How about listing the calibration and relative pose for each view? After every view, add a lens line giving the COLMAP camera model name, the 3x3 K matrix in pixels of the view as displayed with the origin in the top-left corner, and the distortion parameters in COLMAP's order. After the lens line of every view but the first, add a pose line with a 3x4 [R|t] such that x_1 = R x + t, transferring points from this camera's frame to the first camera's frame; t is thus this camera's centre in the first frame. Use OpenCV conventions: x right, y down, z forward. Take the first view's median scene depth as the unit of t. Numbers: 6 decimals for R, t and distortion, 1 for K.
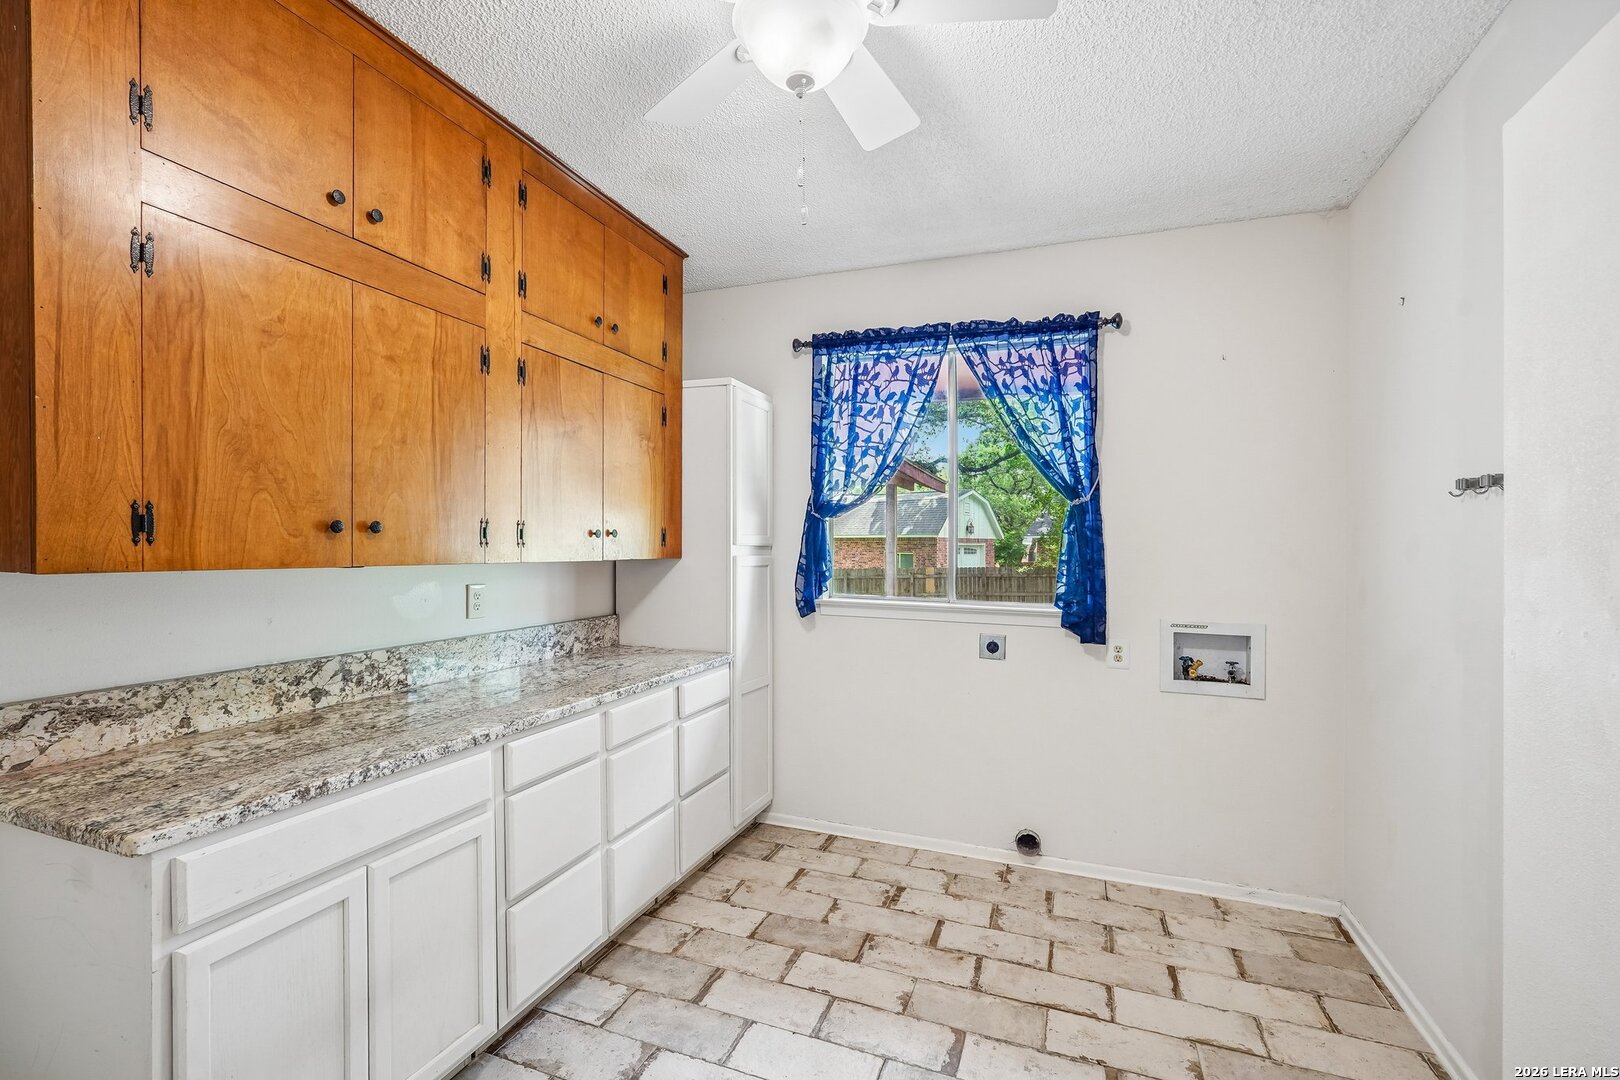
lens RADIAL K [[725.3, 0, 804.8], [0, 725.3, 538.6], [0, 0, 1]] dist [-0.008700, 0.002445]
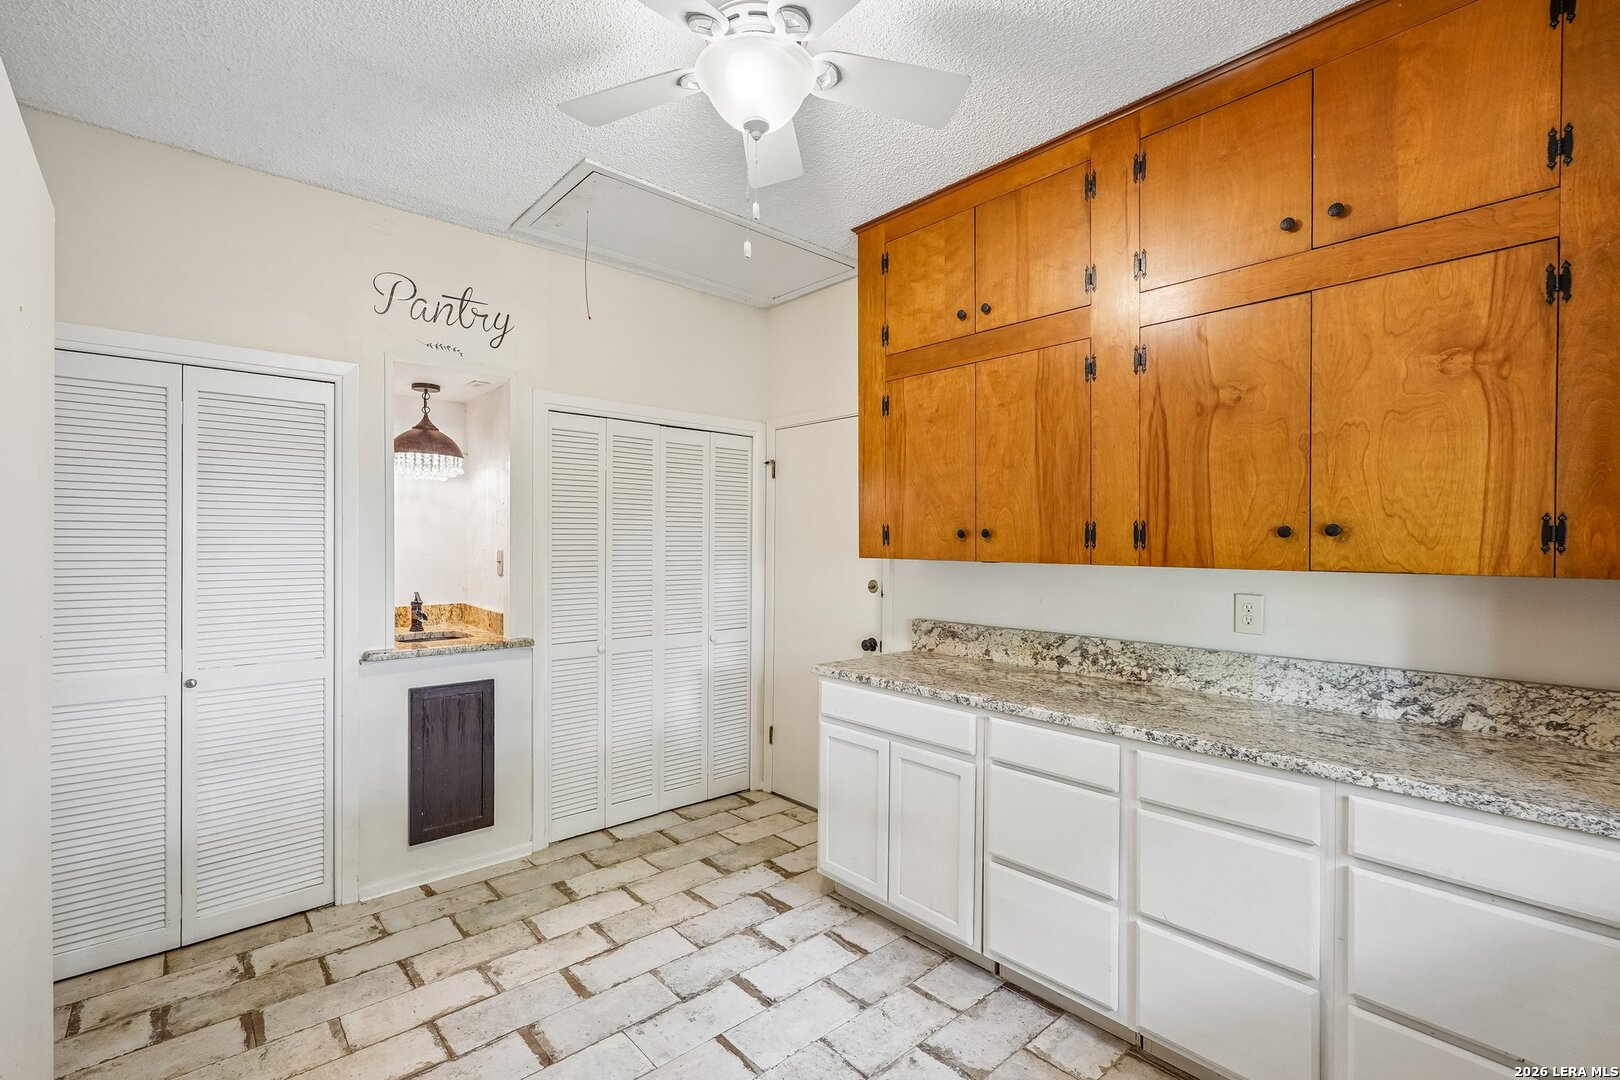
lens RADIAL K [[725.3, 0, 809.0], [0, 725.3, 552.0], [0, 0, 1]] dist [-0.008700, 0.002445]
pose [[-0.462833, -0.002429, -0.886442, 0.671080], [-0.004300, 0.999991, -0.000495, 0.018796], [0.886435, 0.003582, -0.462839, 1.141148]]
